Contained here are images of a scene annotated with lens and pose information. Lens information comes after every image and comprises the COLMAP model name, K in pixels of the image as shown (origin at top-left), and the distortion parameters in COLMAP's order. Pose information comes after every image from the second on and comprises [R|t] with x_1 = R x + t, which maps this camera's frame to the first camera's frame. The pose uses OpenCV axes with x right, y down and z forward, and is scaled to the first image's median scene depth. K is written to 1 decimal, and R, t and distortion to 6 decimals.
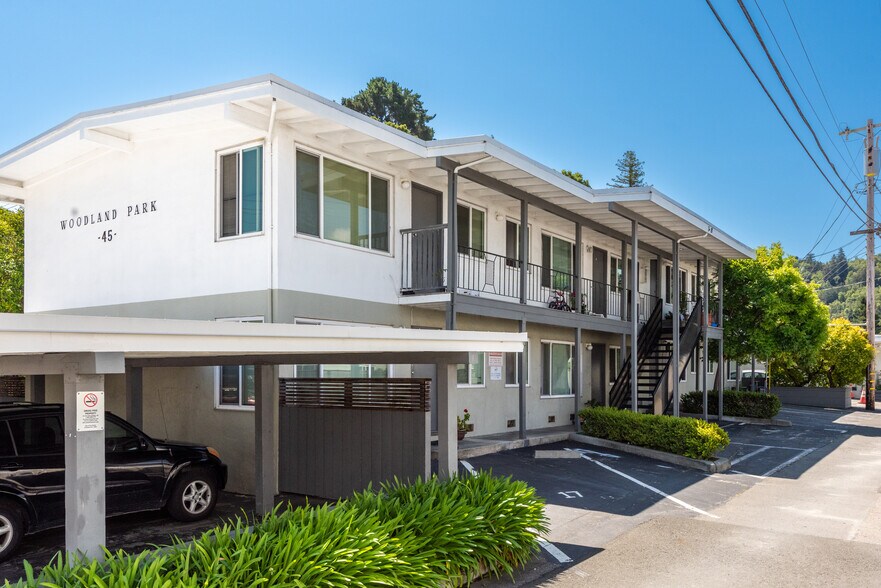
lens RADIAL K [[726.5, 0, 470.7], [0, 726.5, 371.1], [0, 0, 1]] dist [0.026616, -0.002079]
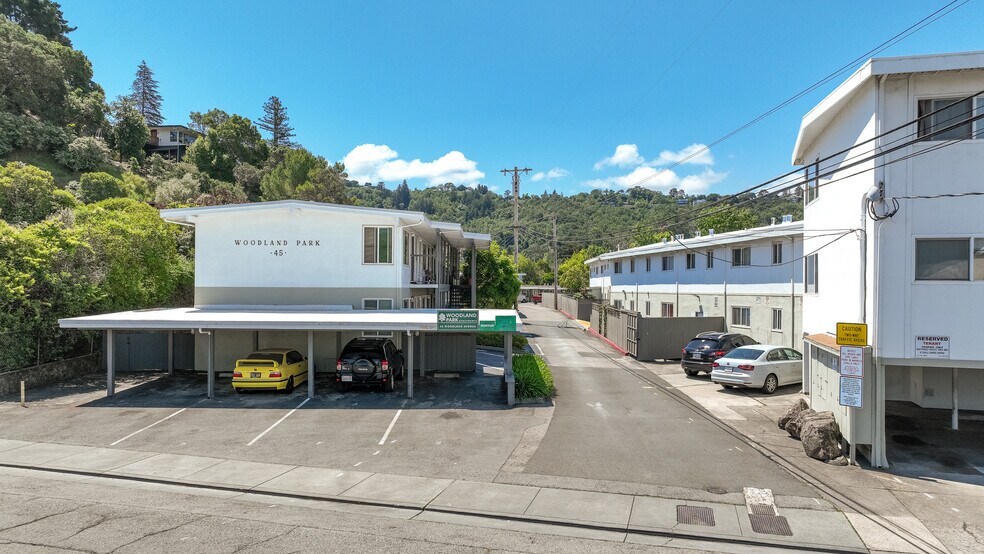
lens RADIAL K [[693.3, 0, 490.4], [0, 693.3, 284.4], [0, 0, 1]] dist [0.011956, 0.004248]
pose [[0.824570, 0.005513, 0.565733, -0.998201], [-0.008908, 0.999955, 0.003239, -0.099354], [-0.565689, -0.007710, 0.824582, -0.823488]]
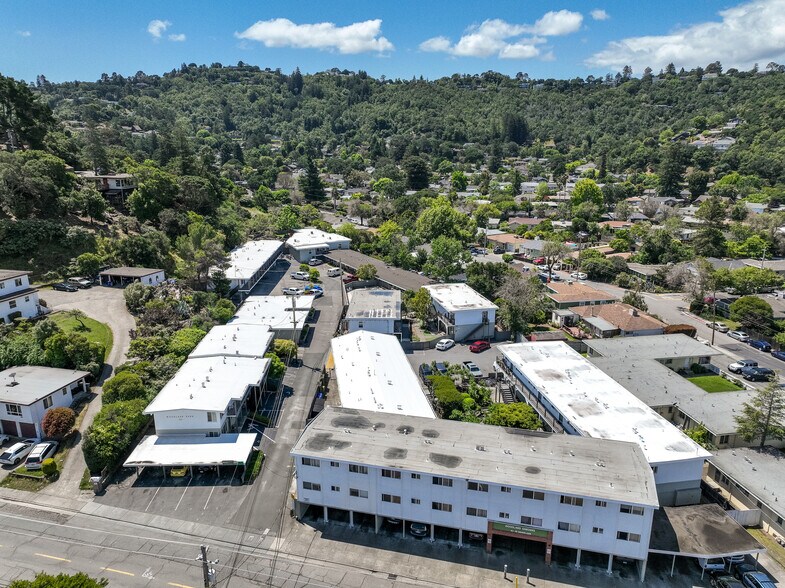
lens RADIAL K [[552.4, 0, 389.8], [0, 552.4, 295.7], [0, 0, 1]] dist [-0.004520, 0.021852]
pose [[0.814624, -0.164973, 0.556033, -1.360885], [0.001160, 0.959155, 0.282879, -2.259326], [-0.579989, -0.229795, 0.781542, -3.168088]]
